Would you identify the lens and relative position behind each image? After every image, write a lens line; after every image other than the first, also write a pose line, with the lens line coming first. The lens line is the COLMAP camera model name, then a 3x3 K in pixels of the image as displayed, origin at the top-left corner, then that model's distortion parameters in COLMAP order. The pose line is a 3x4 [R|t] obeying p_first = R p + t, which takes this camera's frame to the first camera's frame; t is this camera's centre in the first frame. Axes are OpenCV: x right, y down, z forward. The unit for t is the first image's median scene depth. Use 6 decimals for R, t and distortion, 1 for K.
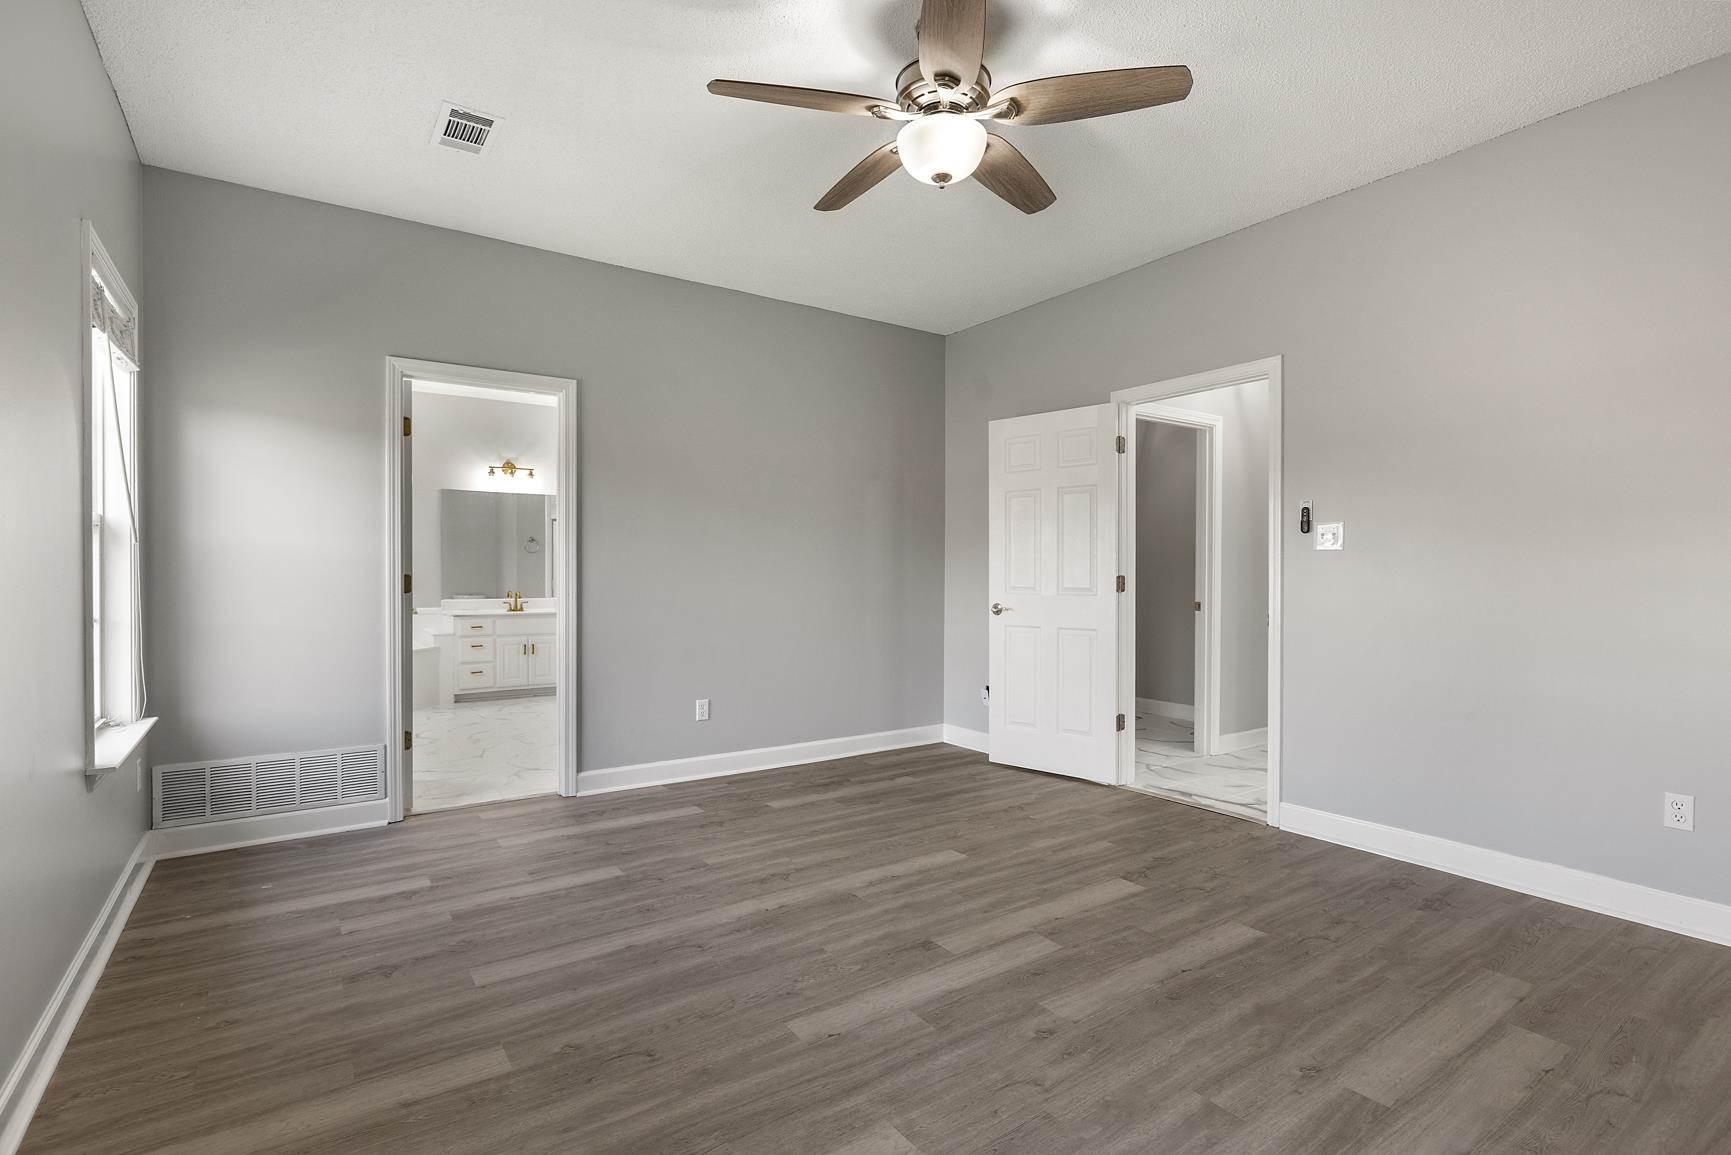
lens RADIAL K [[808.2, 0, 810.6], [0, 808.2, 580.1], [0, 0, 1]] dist [-0.002824, -0.000191]
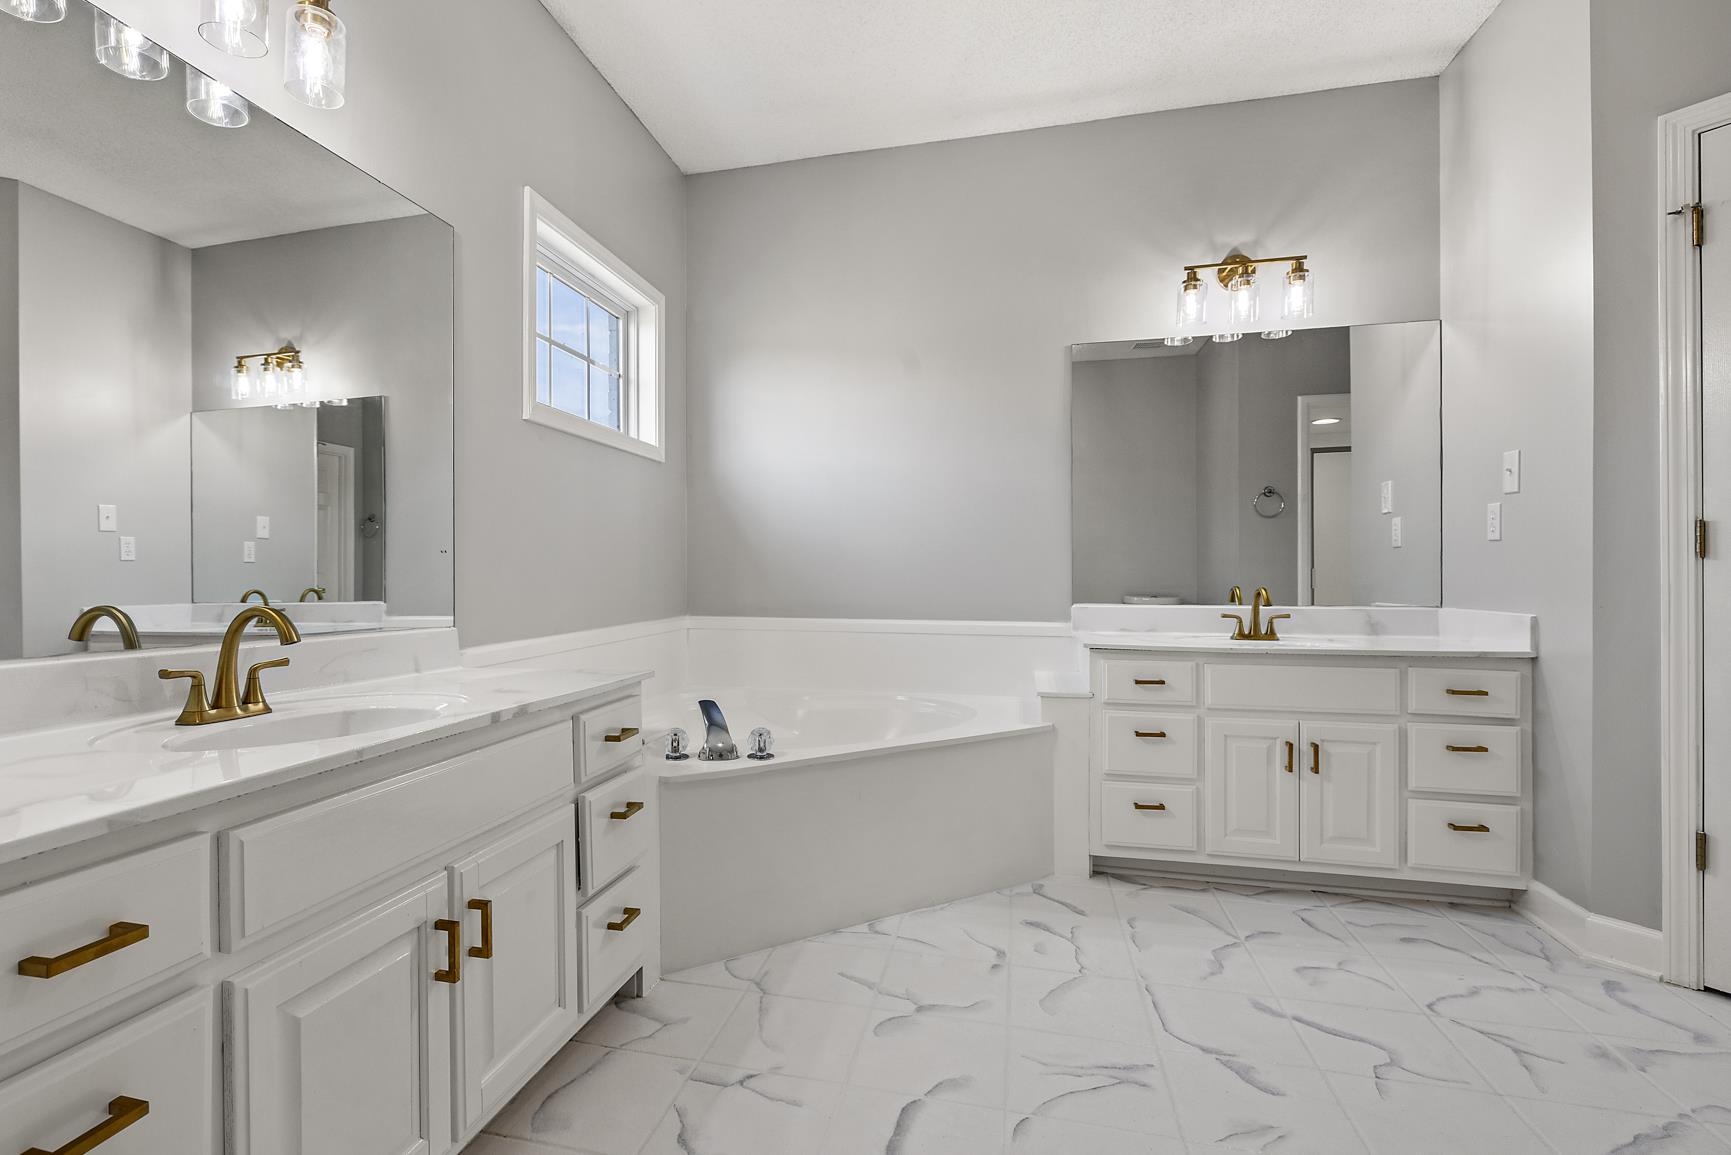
lens RADIAL K [[770.4, 0, 860.1], [0, 770.4, 576.2], [0, 0, 1]] dist [-0.004527, 0.000226]
pose [[0.707829, -0.003057, -0.706377, -0.362816], [-0.002830, 0.999970, -0.007164, 0.018212], [0.706378, 0.007071, 0.707799, 0.922290]]
